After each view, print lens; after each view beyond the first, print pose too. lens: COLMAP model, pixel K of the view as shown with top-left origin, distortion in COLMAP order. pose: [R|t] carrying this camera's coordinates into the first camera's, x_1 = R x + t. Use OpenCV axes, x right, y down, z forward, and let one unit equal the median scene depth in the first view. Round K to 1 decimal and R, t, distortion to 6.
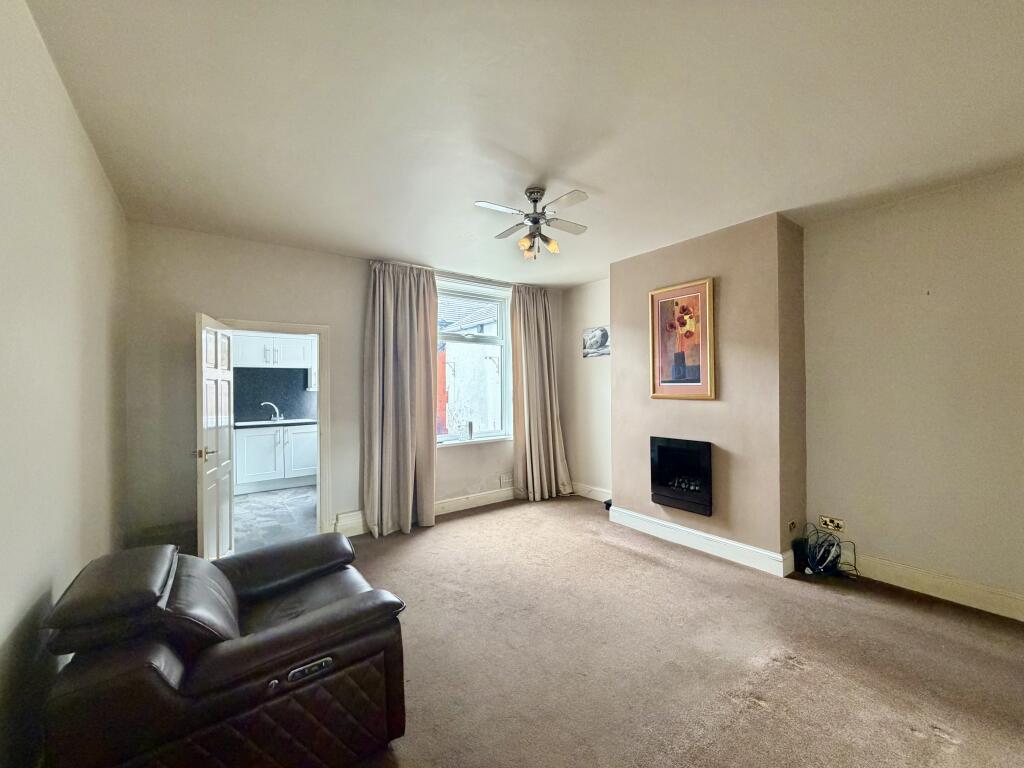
lens RADIAL K [[430.3, 0, 512.0], [0, 430.3, 384.0], [0, 0, 1]] dist [0.000301, -0.000003]
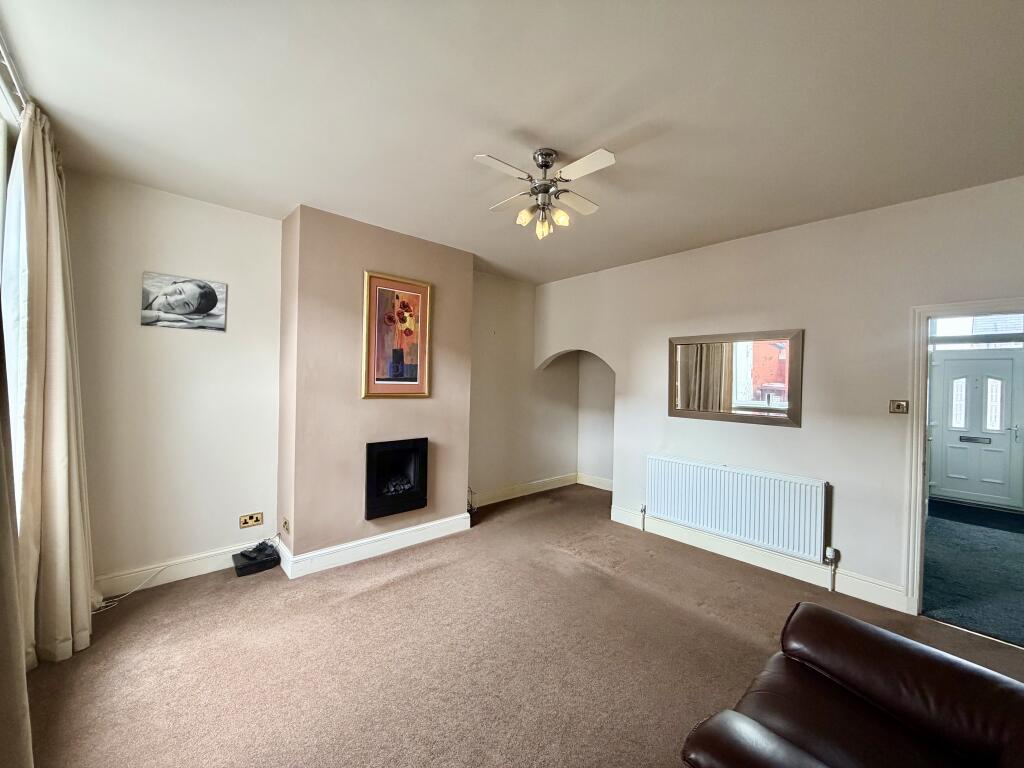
lens RADIAL K [[430.3, 0, 512.0], [0, 430.3, 384.0], [0, 0, 1]] dist [0.000301, -0.000003]
pose [[-0.153013, -0.002726, 0.988220, -0.578056], [-0.024916, 0.999689, -0.001100, -0.001532], [-0.987910, -0.024790, -0.153034, 0.881618]]
